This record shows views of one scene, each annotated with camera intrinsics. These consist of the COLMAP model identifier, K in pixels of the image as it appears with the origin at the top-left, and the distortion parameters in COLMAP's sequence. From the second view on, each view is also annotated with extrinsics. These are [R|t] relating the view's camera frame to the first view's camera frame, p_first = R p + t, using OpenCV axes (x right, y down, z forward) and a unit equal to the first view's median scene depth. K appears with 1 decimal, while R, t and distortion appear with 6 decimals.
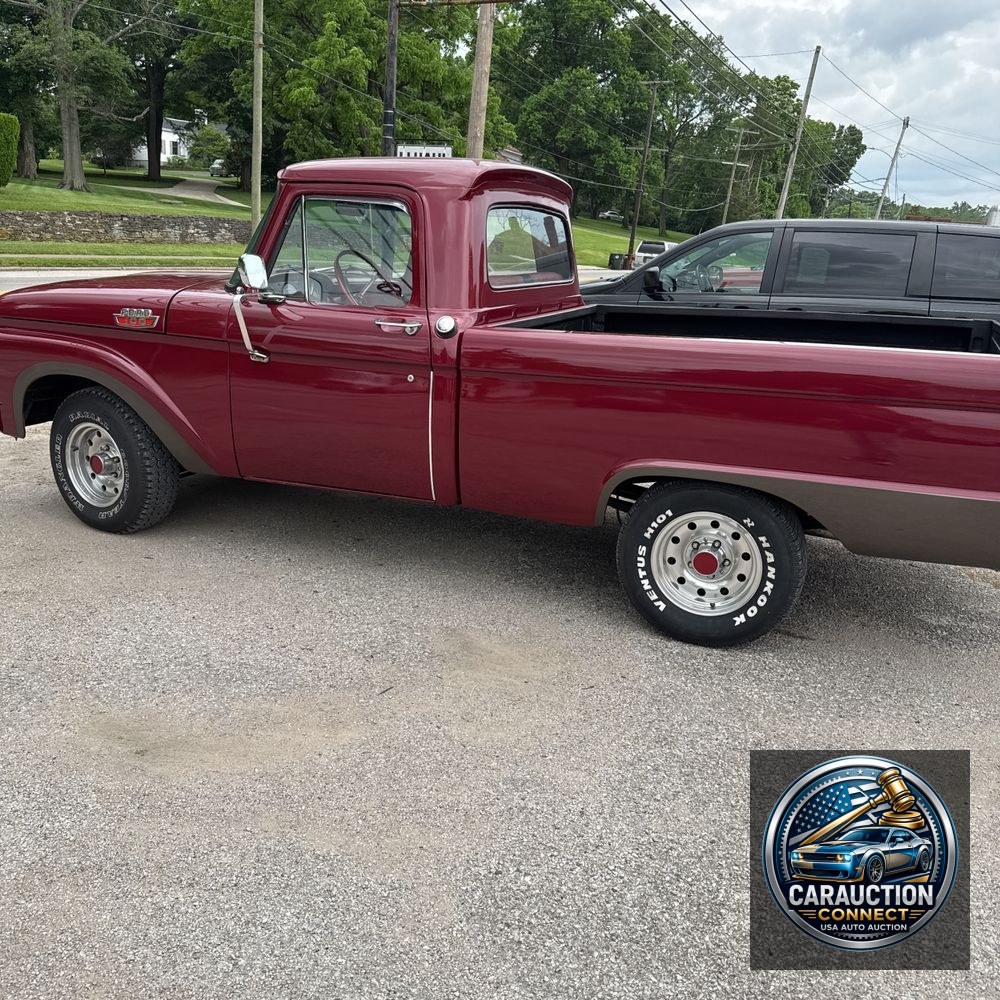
lens RADIAL K [[955.8, 0, 517.8], [0, 955.8, 498.4], [0, 0, 1]] dist [0.082589, -0.089441]
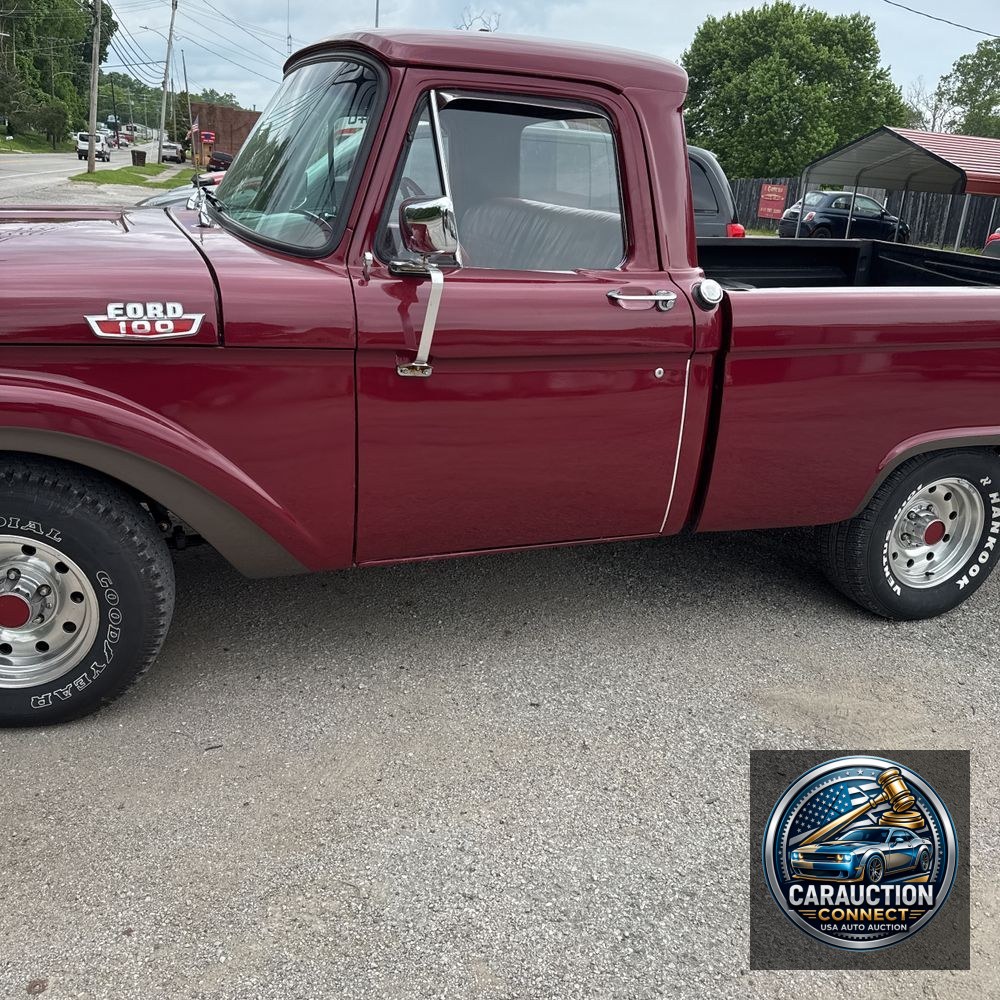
lens RADIAL K [[953.0, 0, 492.1], [0, 953.0, 488.2], [0, 0, 1]] dist [0.015637, -0.030613]
pose [[0.758670, -0.209492, 0.616874, -0.557288], [0.143972, 0.977390, 0.154858, -0.144506], [-0.635368, -0.028673, 0.771677, 0.464463]]
